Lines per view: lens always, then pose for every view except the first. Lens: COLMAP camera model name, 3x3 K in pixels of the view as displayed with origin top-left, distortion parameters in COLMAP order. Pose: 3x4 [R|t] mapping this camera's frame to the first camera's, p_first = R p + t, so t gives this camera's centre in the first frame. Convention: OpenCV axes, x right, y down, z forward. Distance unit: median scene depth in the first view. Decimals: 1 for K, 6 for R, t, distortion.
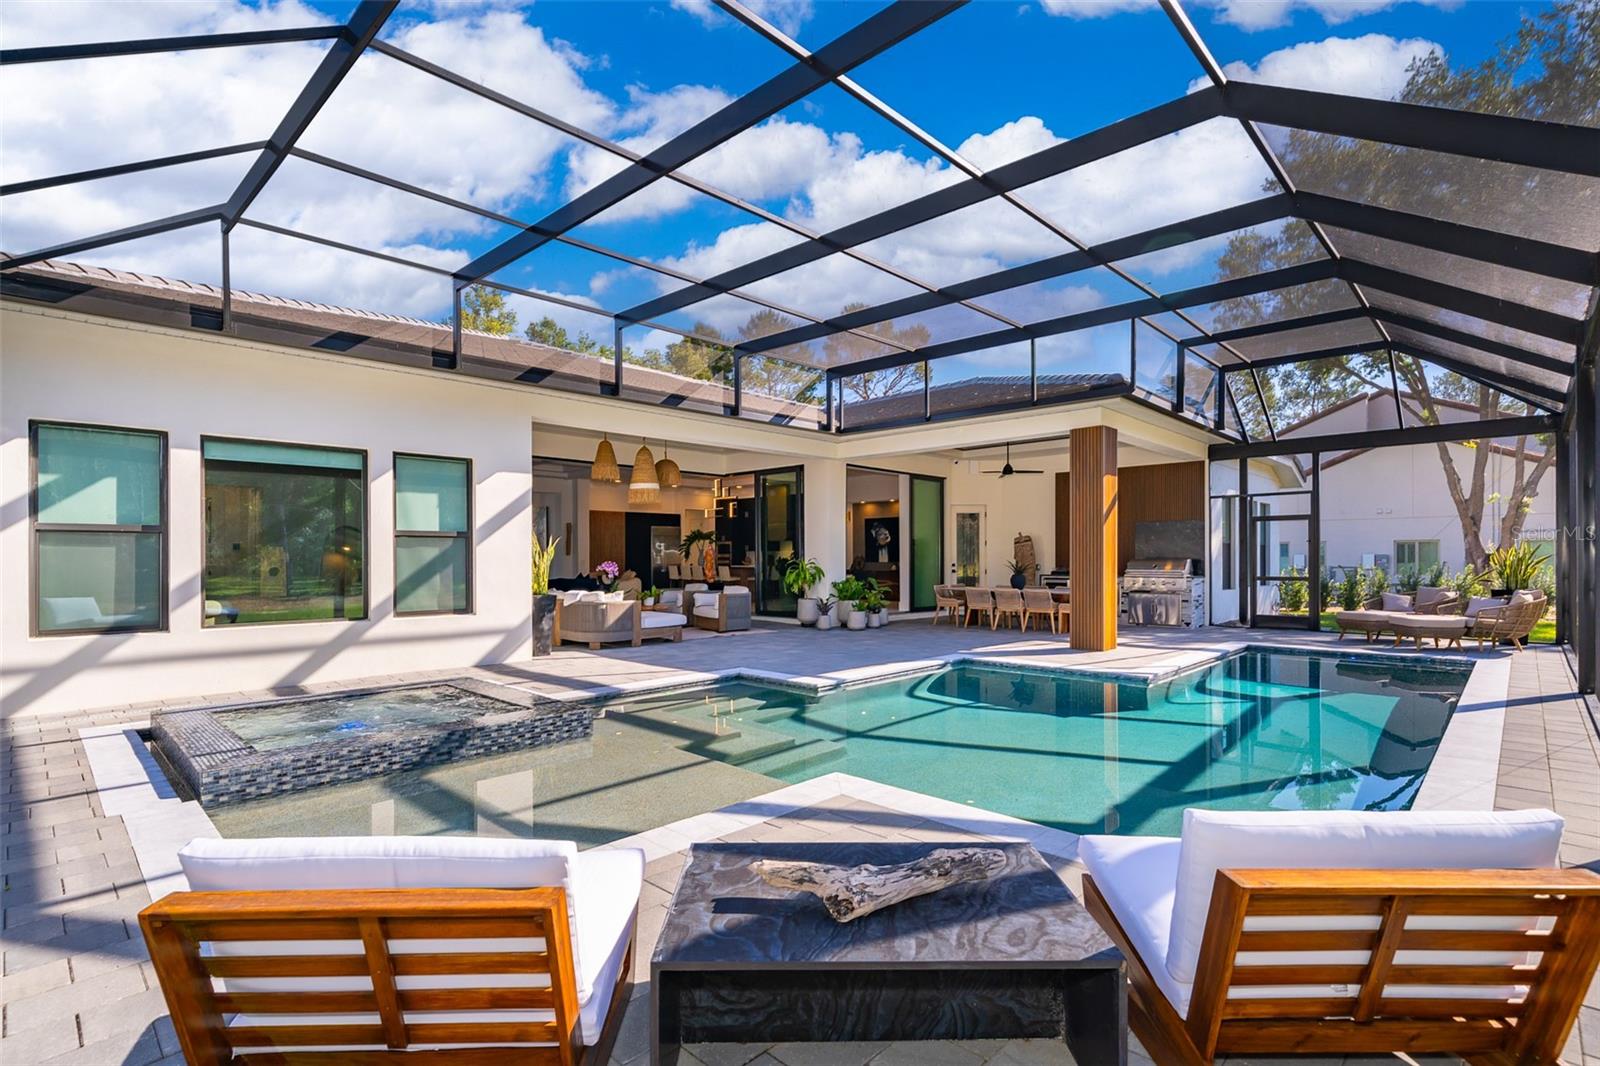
lens RADIAL K [[747.8, 0, 800.0], [0, 747.8, 533.0], [0, 0, 1]] dist [-0.001434, 0.000052]
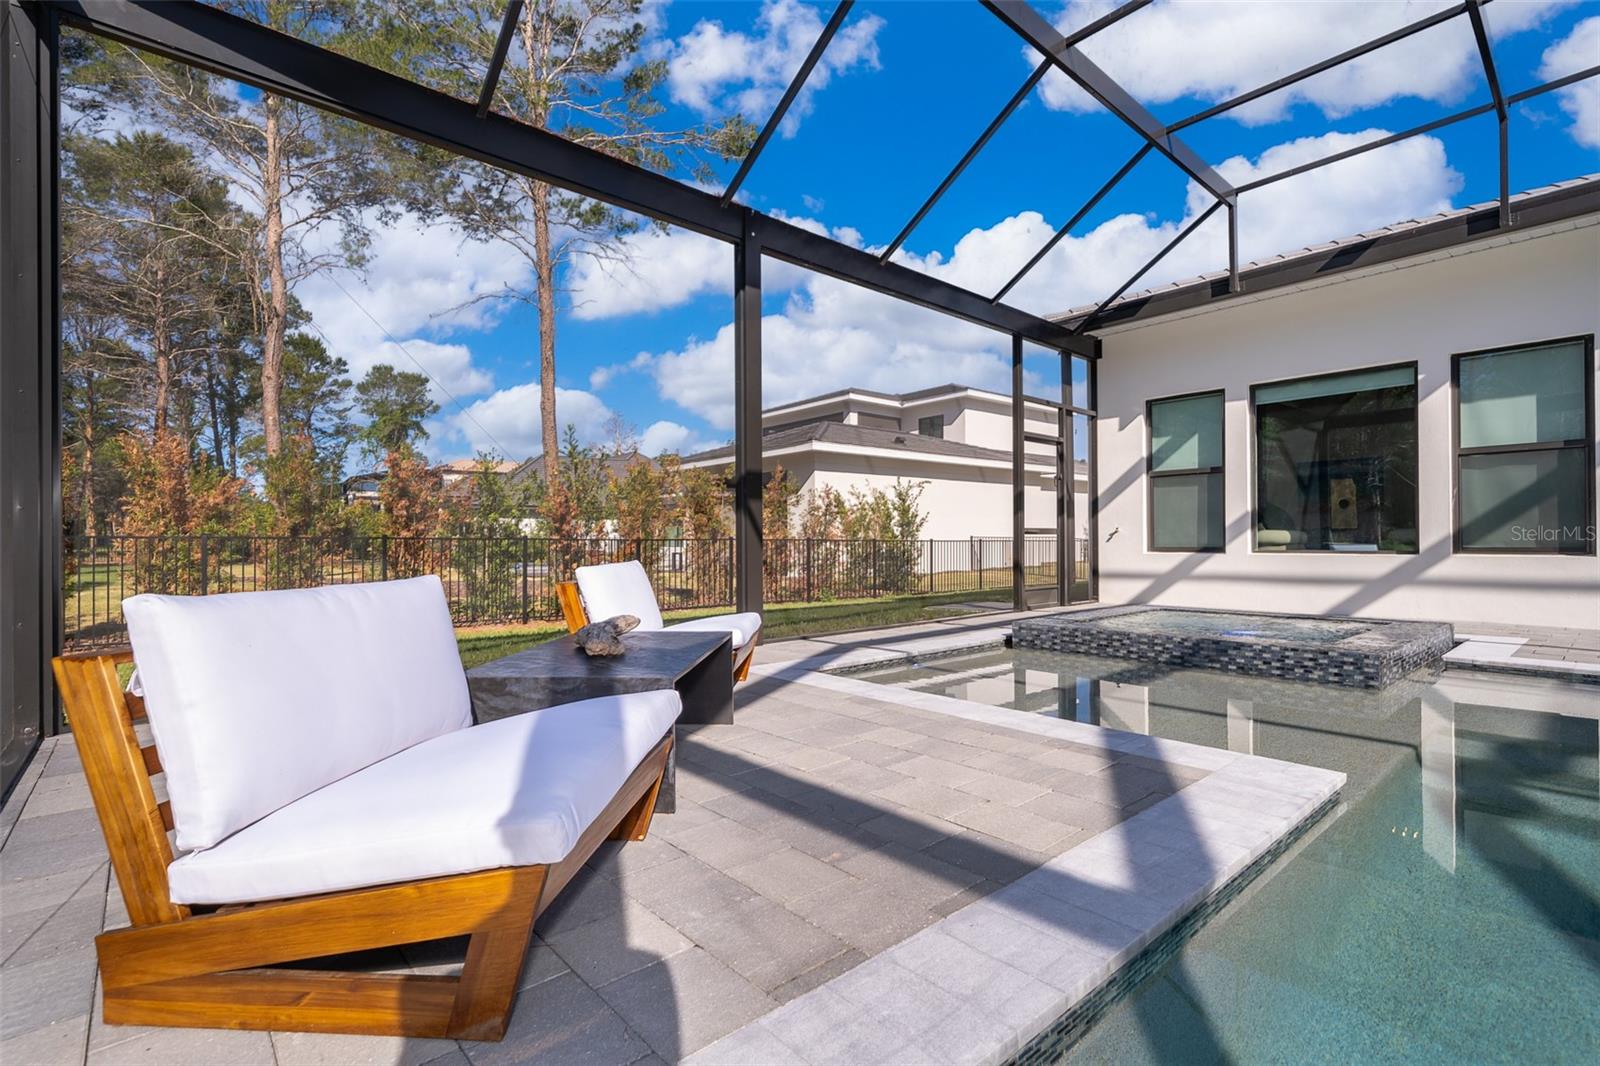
lens RADIAL K [[747.8, 0, 800.0], [0, 747.8, 533.0], [0, 0, 1]] dist [-0.001434, 0.000052]
pose [[-0.089262, -0.006474, -0.995987, 0.408361], [0.042729, 0.999033, -0.010324, 0.078465], [0.995091, -0.043479, -0.088899, 0.402009]]
